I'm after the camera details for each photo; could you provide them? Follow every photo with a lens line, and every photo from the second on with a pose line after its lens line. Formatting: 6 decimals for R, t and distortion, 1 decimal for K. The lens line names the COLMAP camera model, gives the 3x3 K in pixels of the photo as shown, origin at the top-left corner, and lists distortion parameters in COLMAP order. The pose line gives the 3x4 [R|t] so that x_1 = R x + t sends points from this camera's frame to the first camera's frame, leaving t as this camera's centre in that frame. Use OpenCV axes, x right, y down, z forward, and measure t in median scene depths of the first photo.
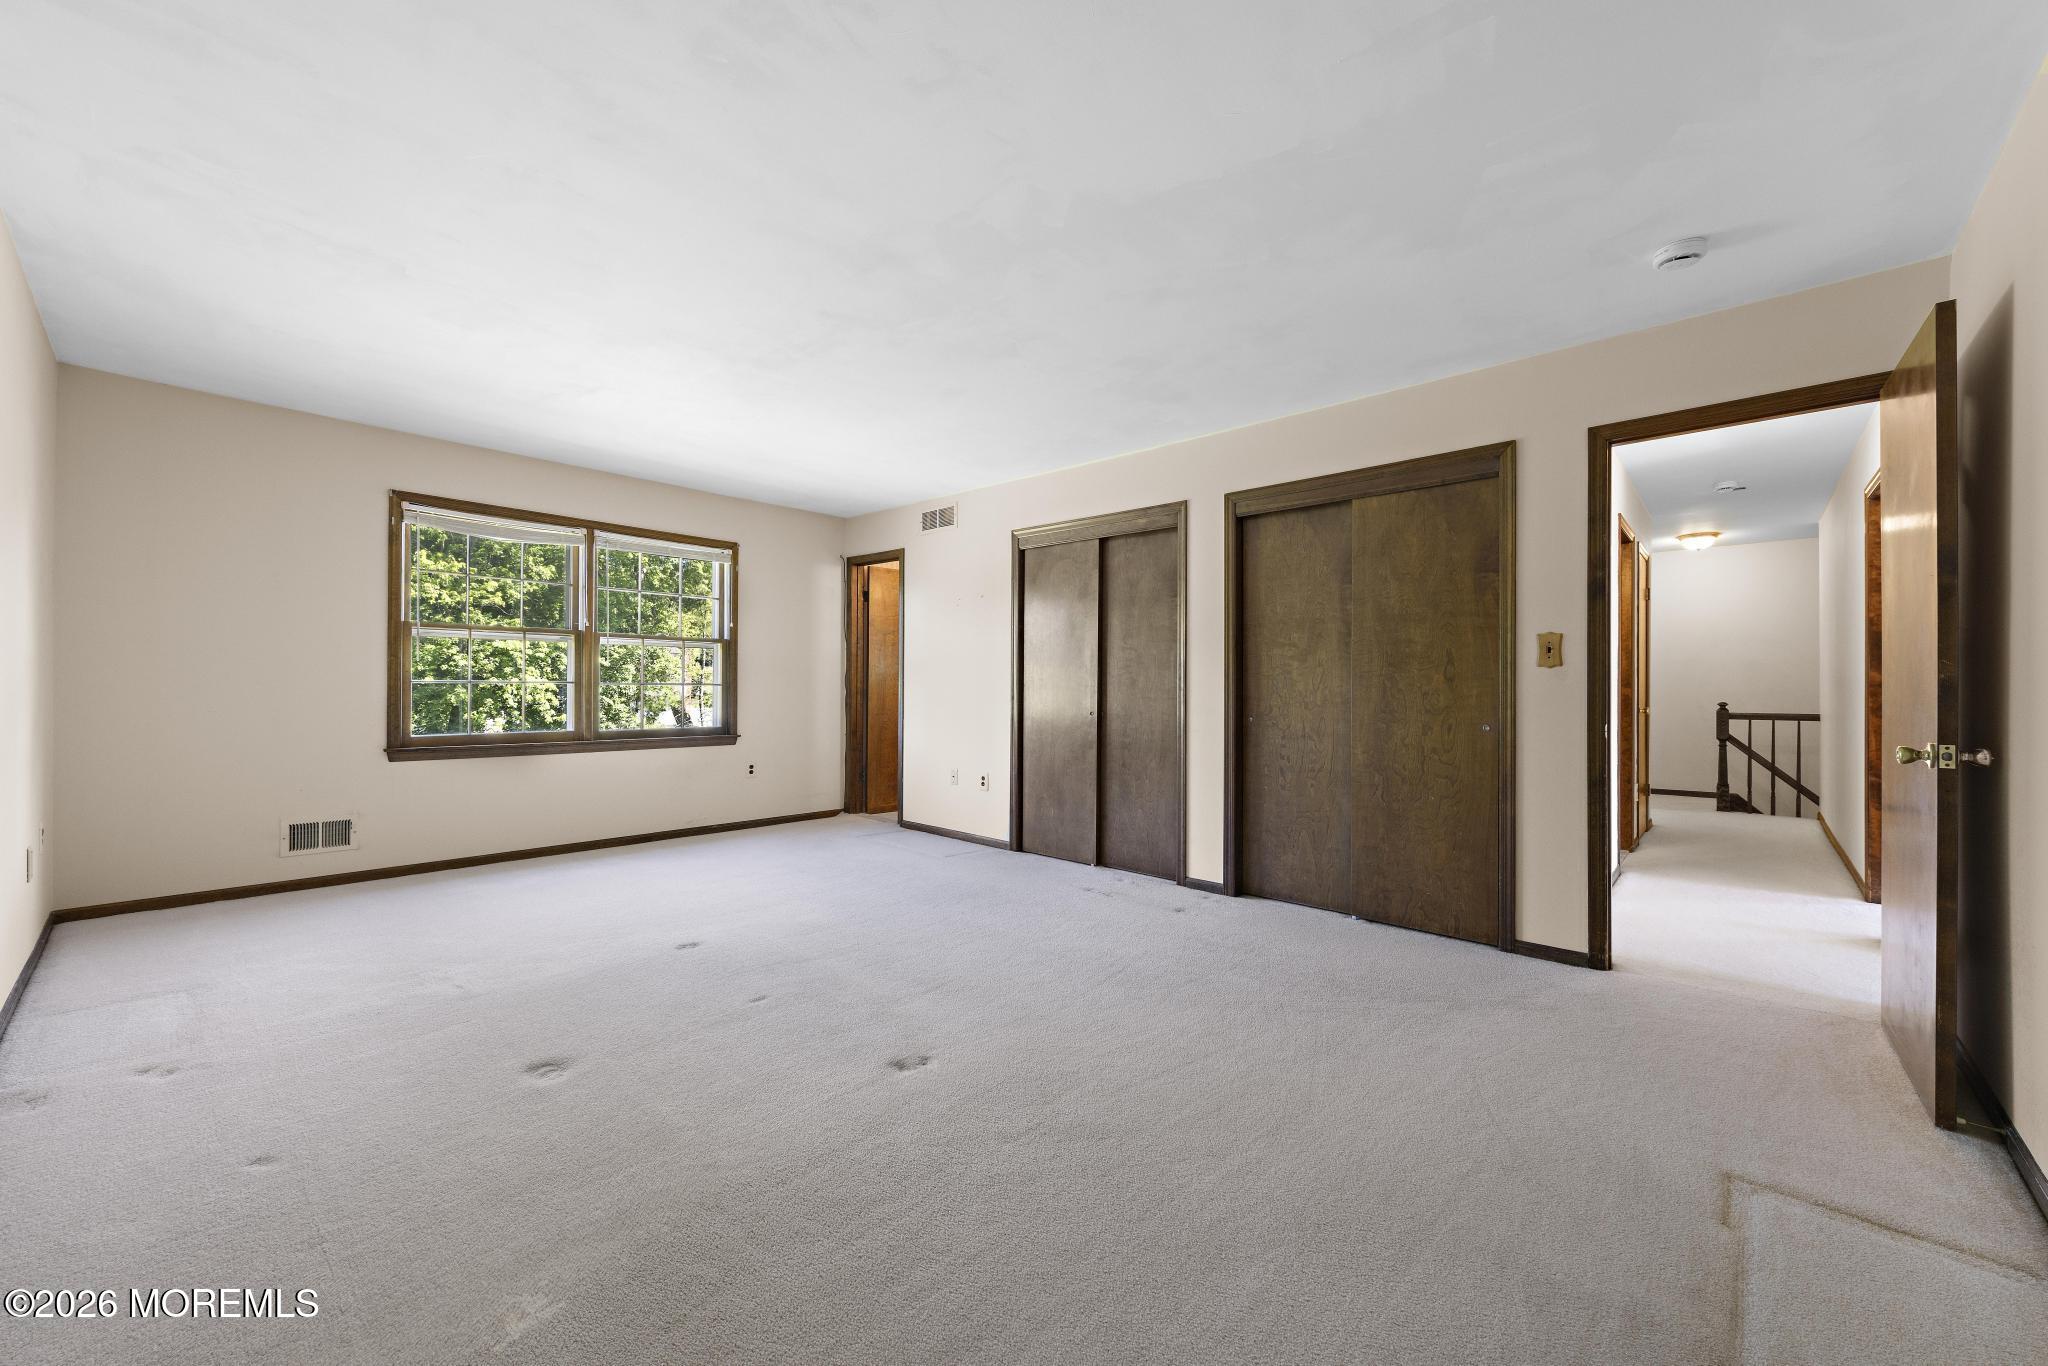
lens RADIAL K [[785.8, 0, 1024.5], [0, 785.8, 686.6], [0, 0, 1]] dist [0.005309, -0.000186]
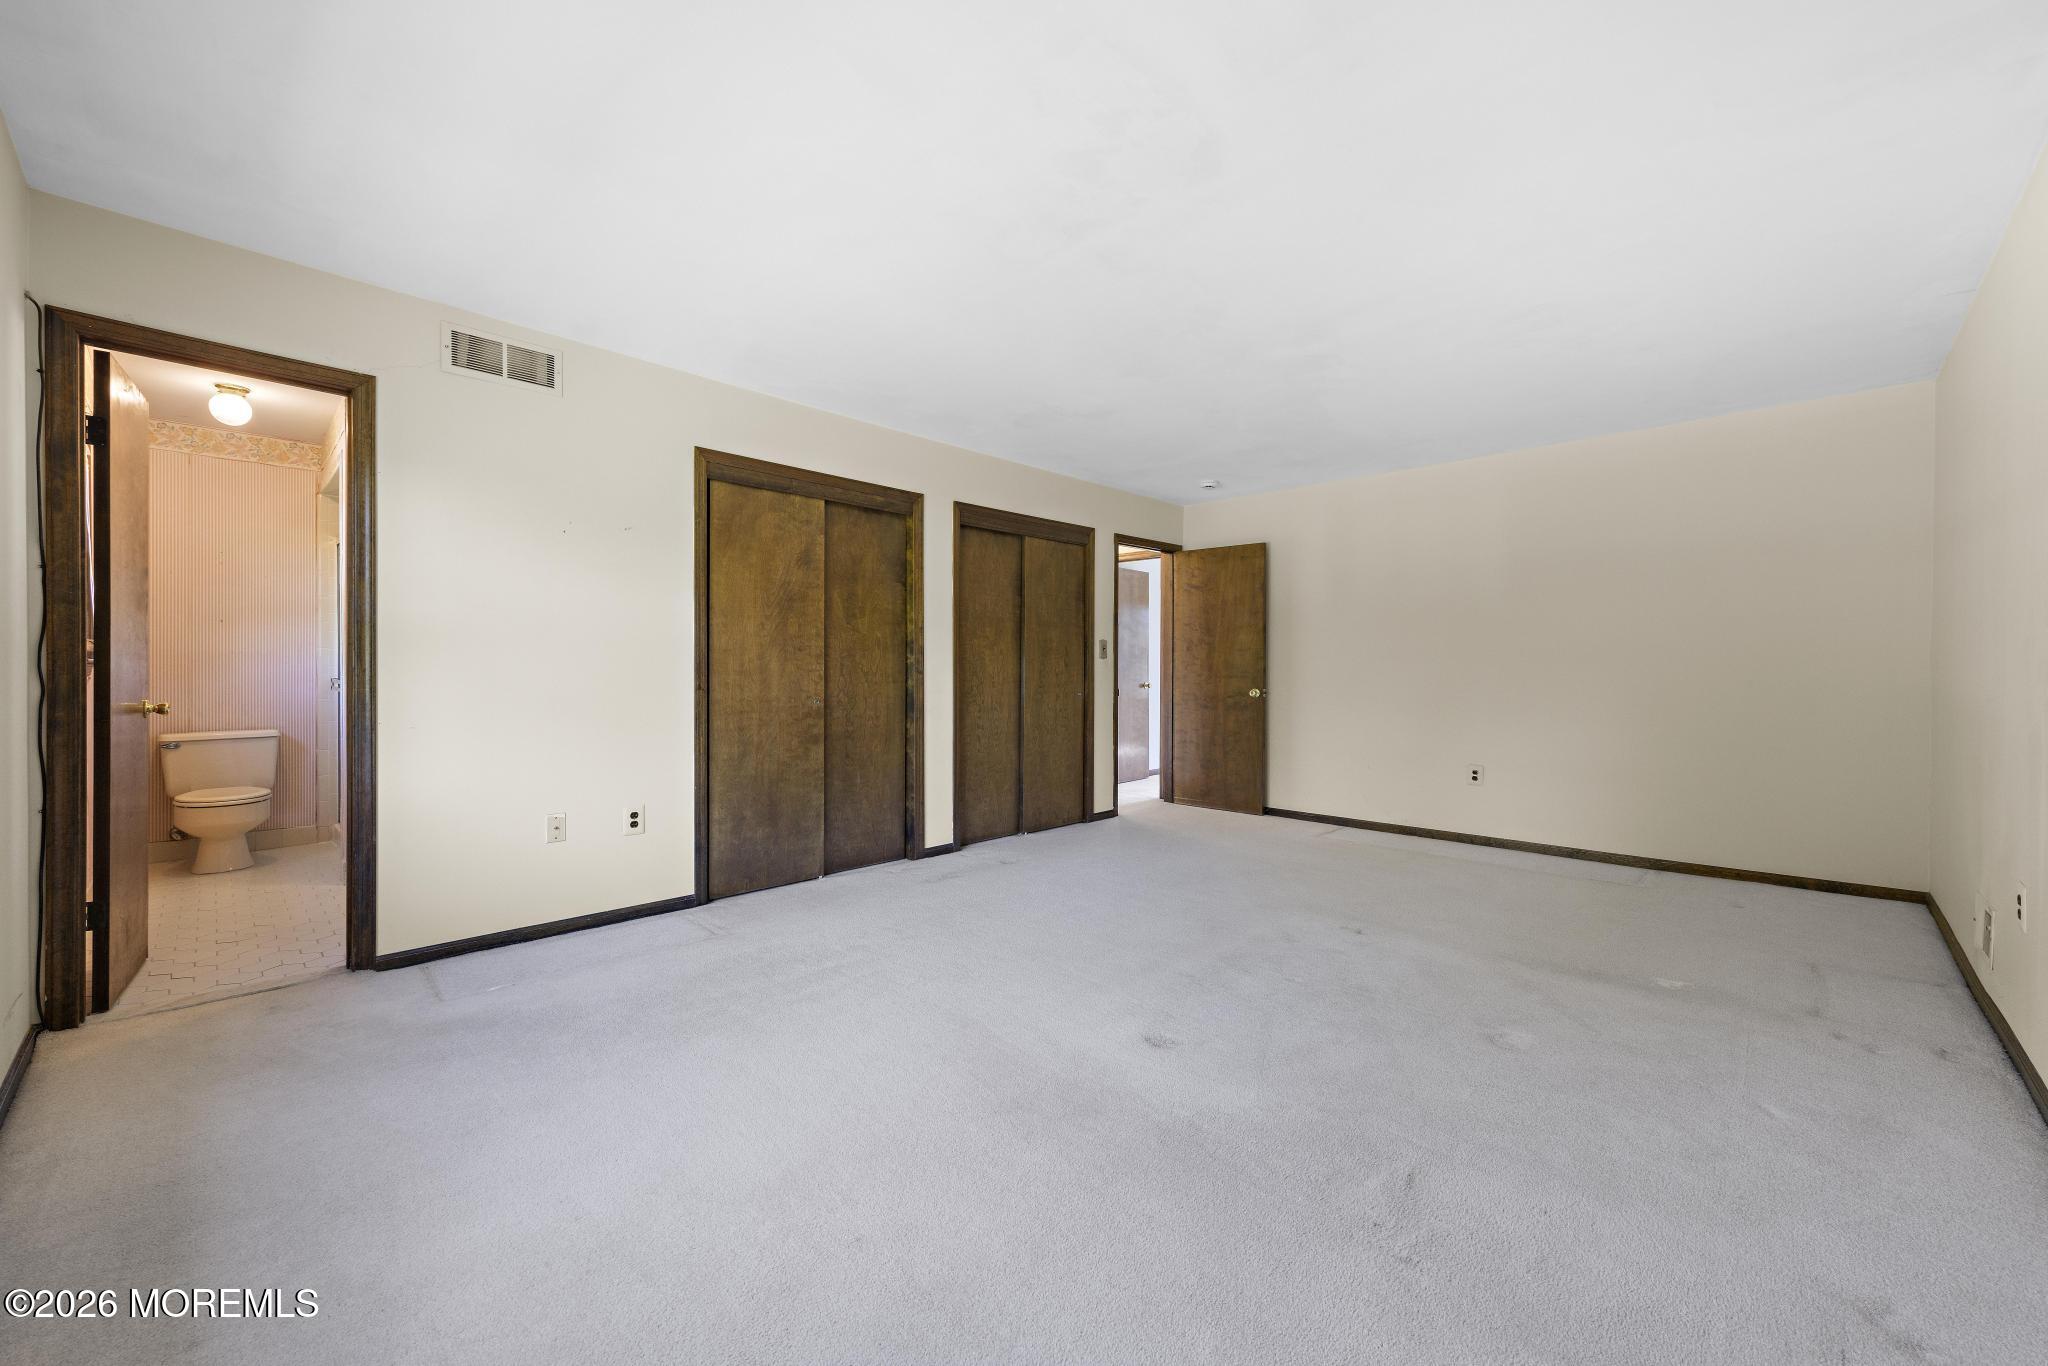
lens RADIAL K [[800.4, 0, 1025.4], [0, 800.4, 676.8], [0, 0, 1]] dist [0.004964, -0.000109]
pose [[0.024565, -0.014097, 0.999599, -0.795126], [-0.000761, 0.999900, 0.014120, -0.005970], [-0.999698, -0.001107, 0.024552, 0.763963]]
